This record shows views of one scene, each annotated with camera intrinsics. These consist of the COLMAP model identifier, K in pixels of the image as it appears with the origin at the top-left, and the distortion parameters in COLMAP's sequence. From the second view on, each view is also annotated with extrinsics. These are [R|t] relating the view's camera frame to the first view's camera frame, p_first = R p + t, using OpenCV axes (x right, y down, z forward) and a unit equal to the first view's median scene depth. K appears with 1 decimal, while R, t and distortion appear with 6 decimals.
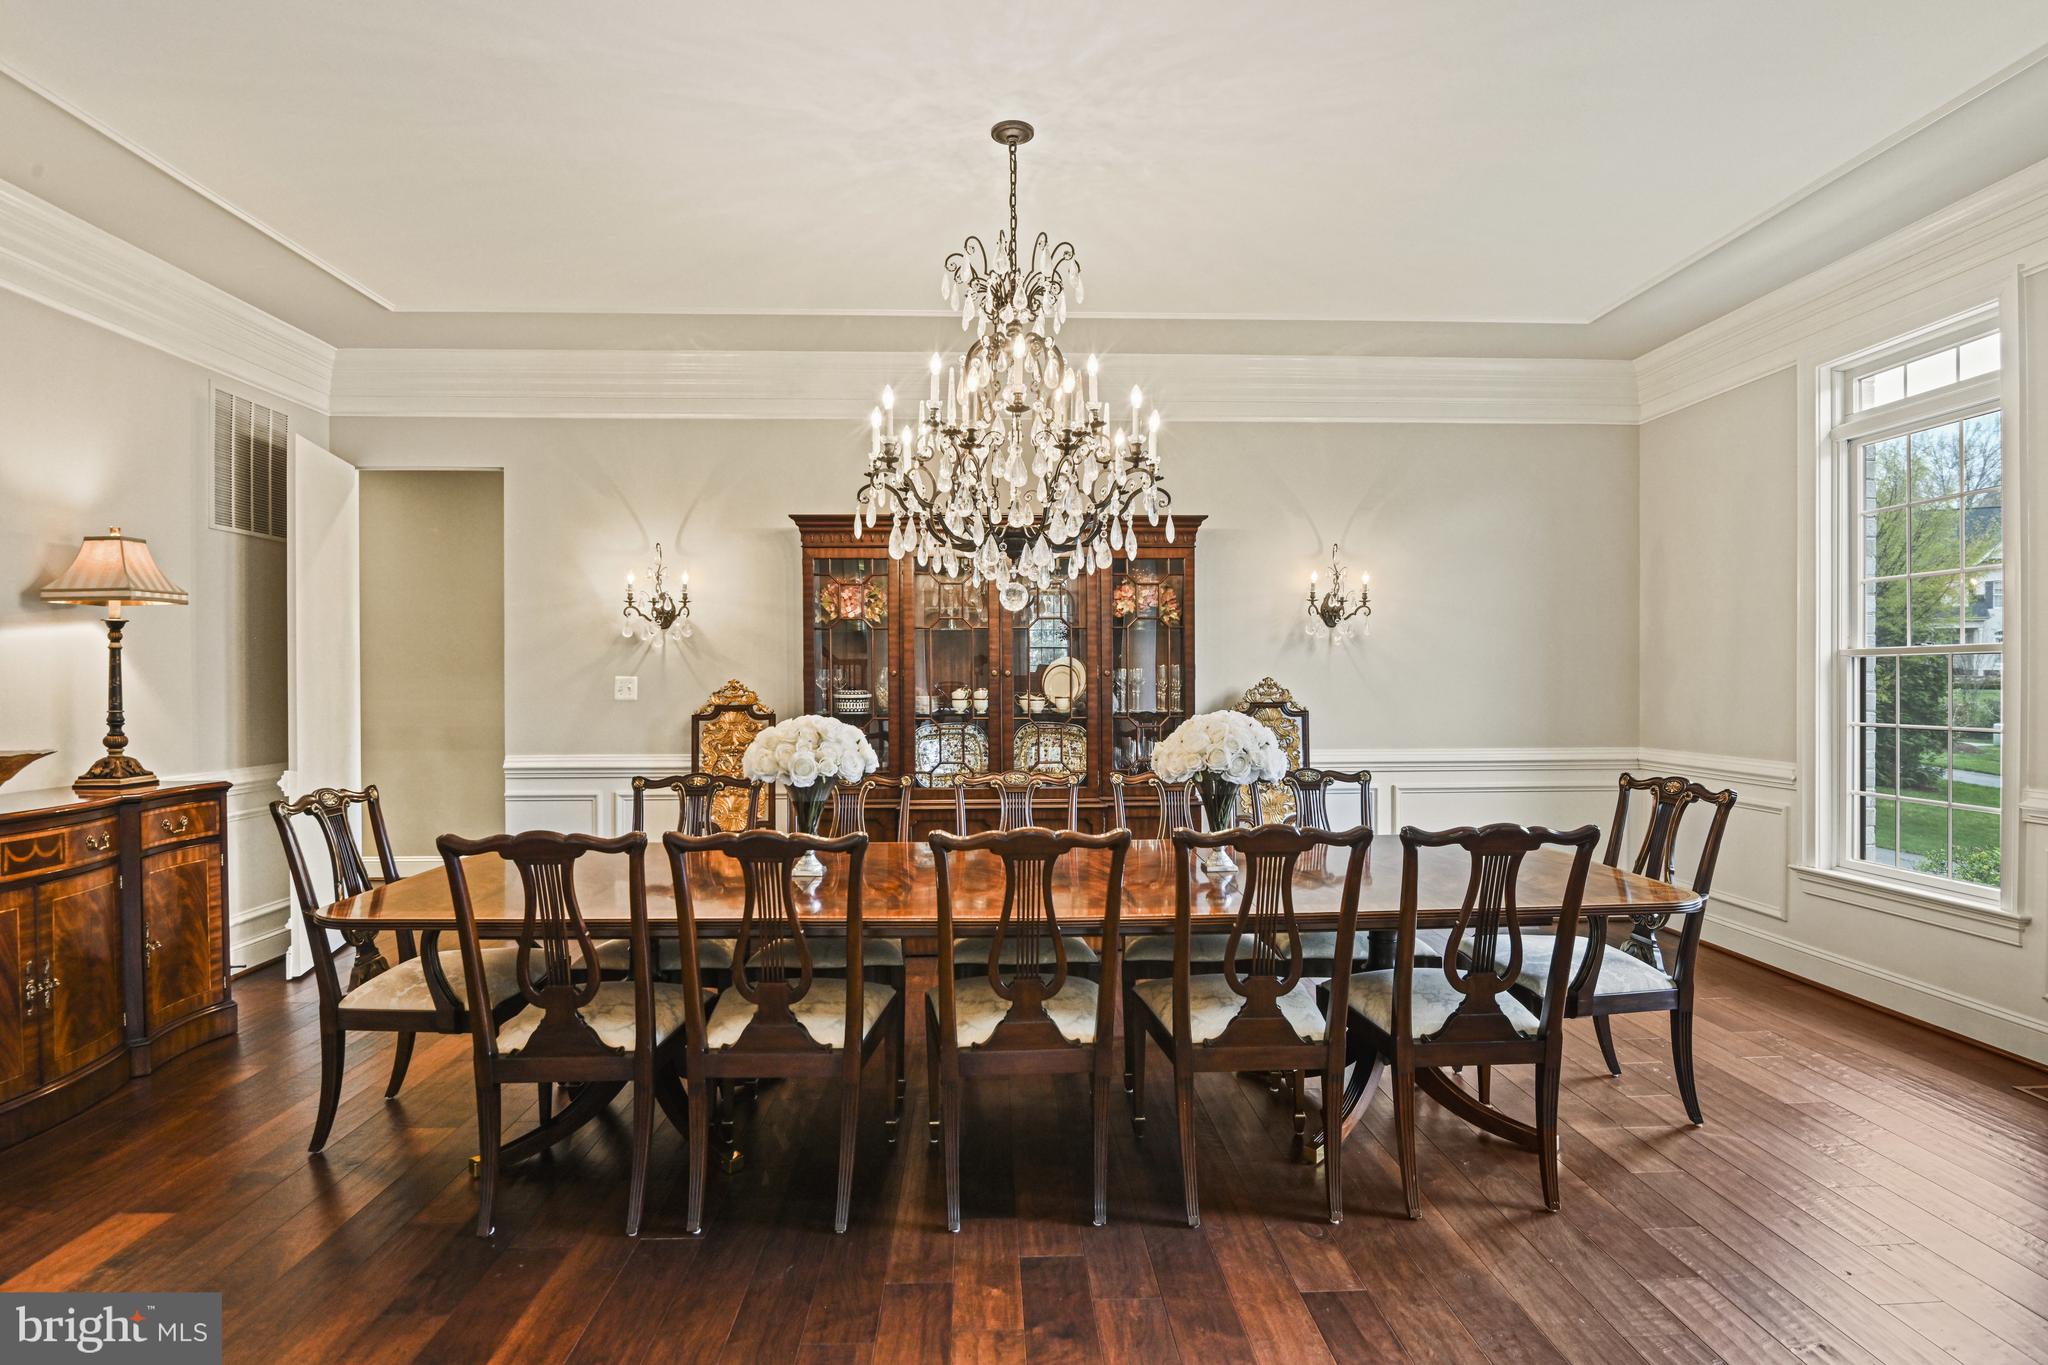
lens RADIAL K [[1037.7, 0, 1013.7], [0, 1037.7, 678.8], [0, 0, 1]] dist [-0.016780, -0.001655]
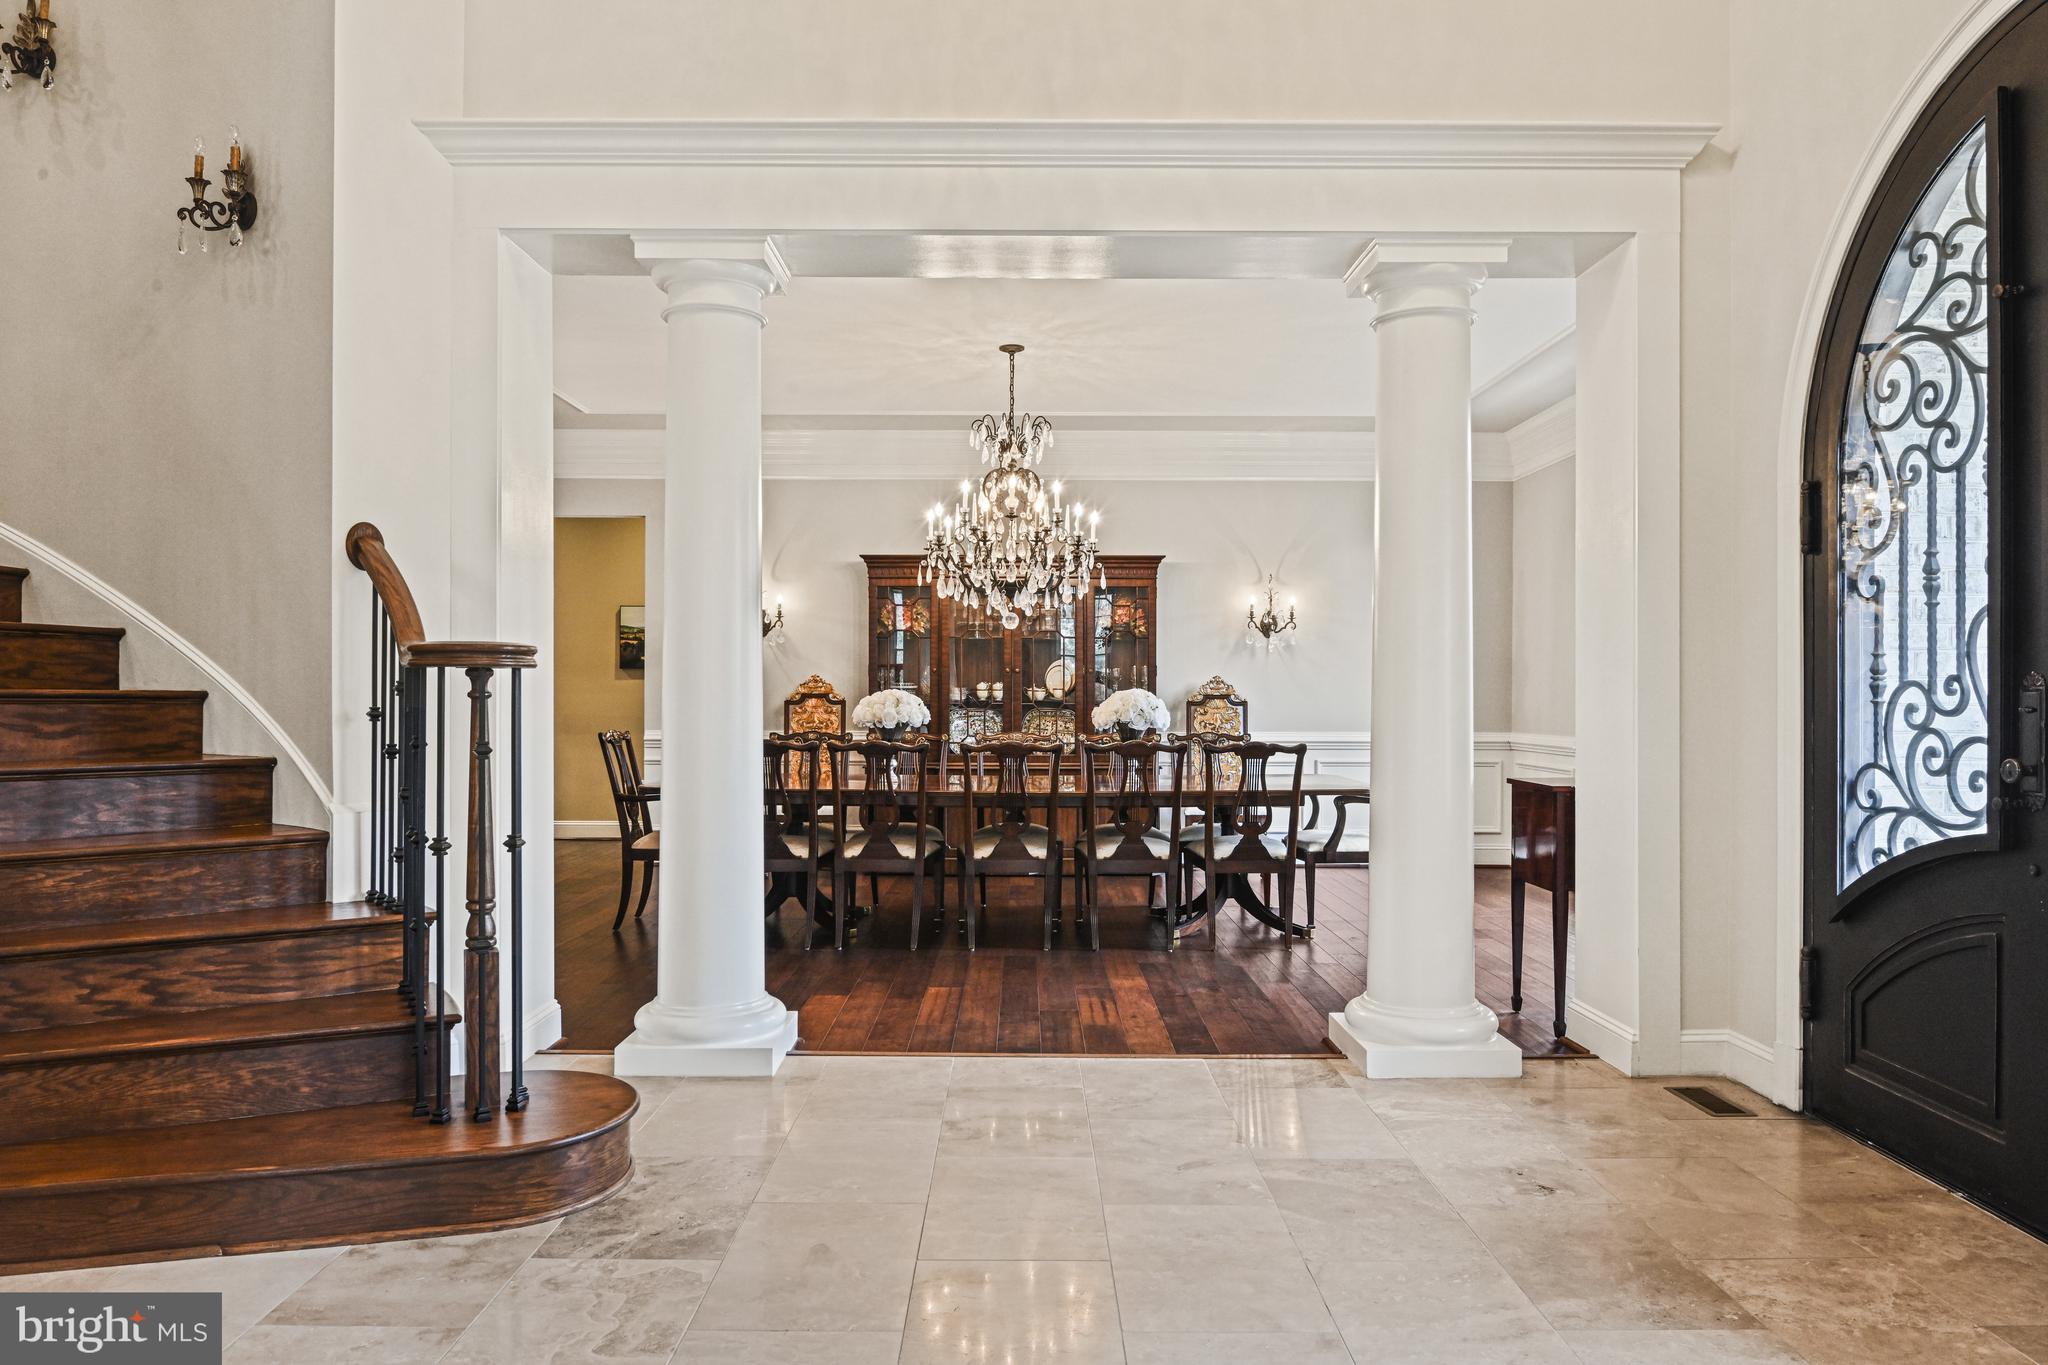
lens RADIAL K [[1278.0, 0, 1014.4], [0, 1278.0, 682.4], [0, 0, 1]] dist [-0.020271, -0.001006]
pose [[0.999287, 0.006513, -0.037194, 0.052727], [-0.006870, 0.999932, -0.009466, 0.026115], [0.037130, 0.009715, 0.999263, -0.680462]]
